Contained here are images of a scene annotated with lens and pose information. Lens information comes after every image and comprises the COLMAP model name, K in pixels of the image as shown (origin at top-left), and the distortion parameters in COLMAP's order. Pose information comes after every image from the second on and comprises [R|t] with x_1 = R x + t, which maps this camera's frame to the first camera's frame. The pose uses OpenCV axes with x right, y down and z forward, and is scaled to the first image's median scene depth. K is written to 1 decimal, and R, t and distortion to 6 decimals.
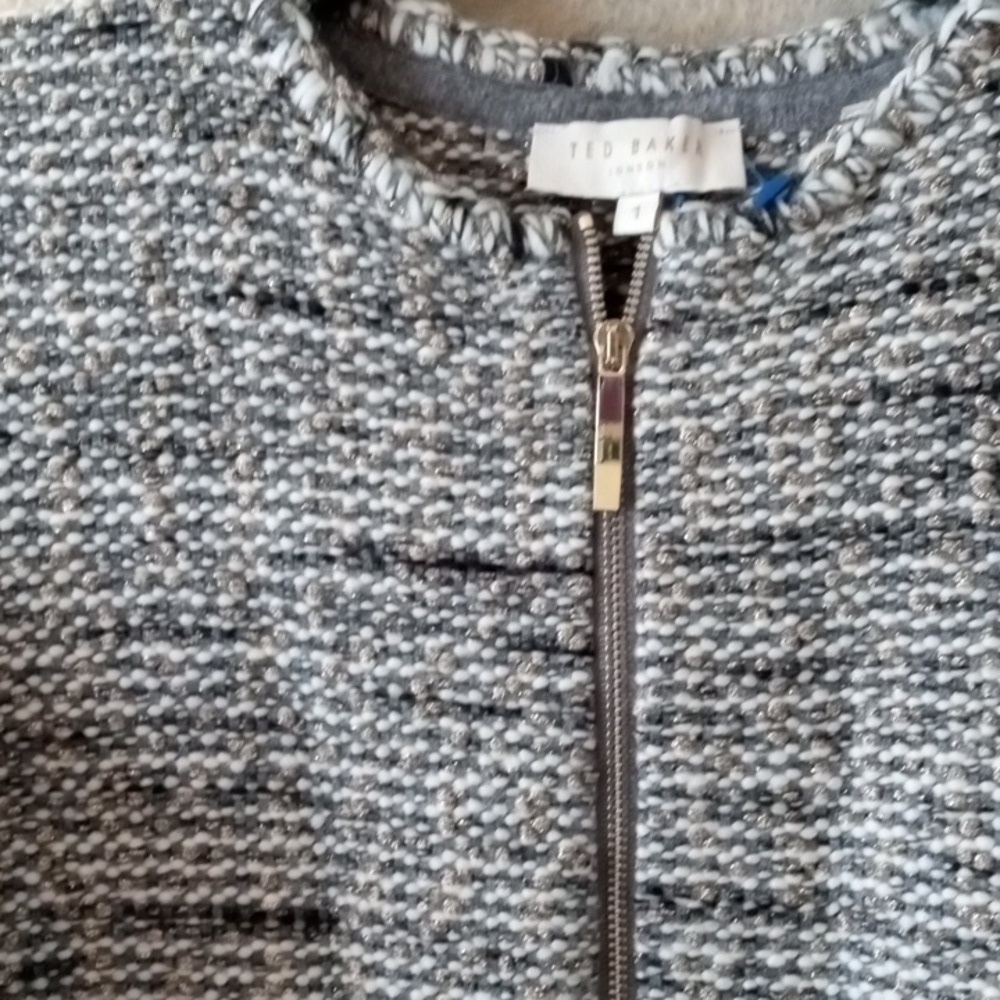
lens RADIAL K [[1848.4, 0, 499.5], [0, 1848.4, 501.0], [0, 0, 1]] dist [0.148602, 0.000000]
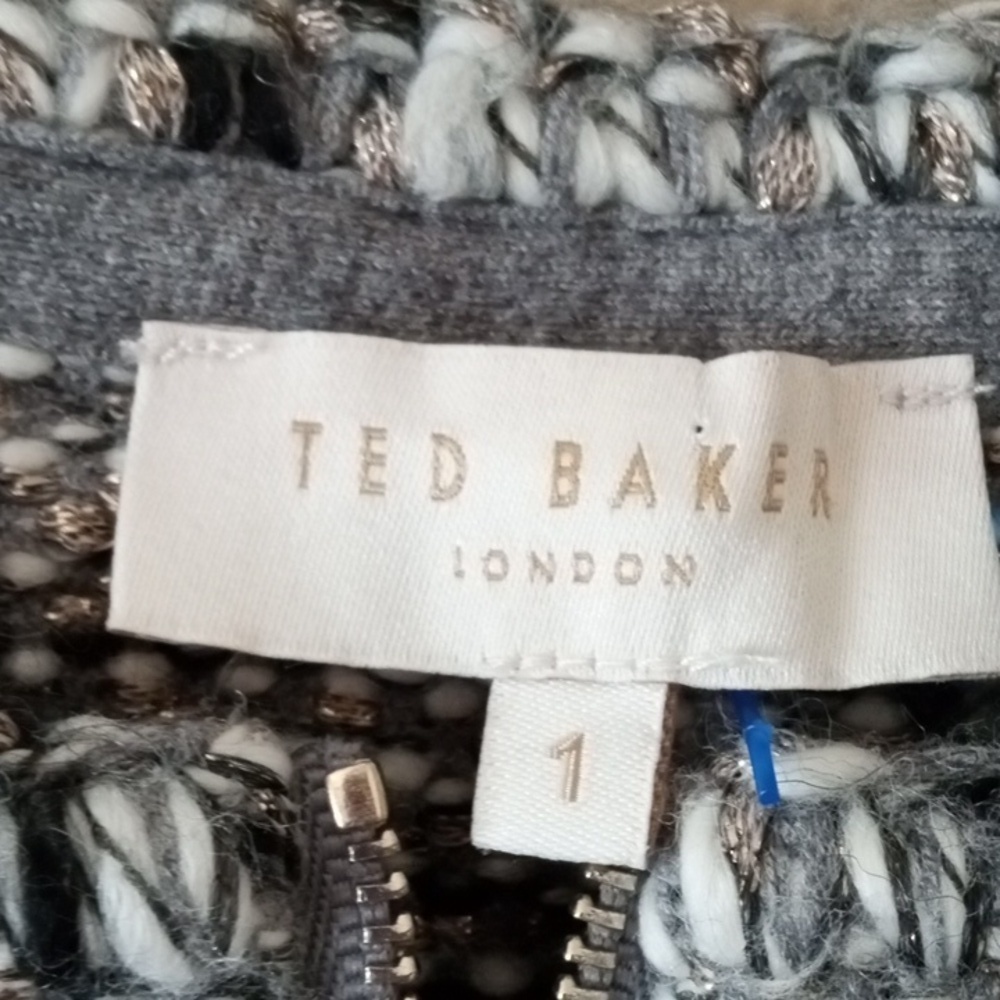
lens RADIAL K [[1848.4, 0, 501.3], [0, 1848.4, 498.9], [0, 0, 1]] dist [0.148602, 0.000000]
pose [[0.988100, -0.001507, 0.153807, 0.027621], [-0.025256, 0.984791, 0.171900, -0.223737], [-0.151727, -0.173739, 0.973033, 0.752676]]
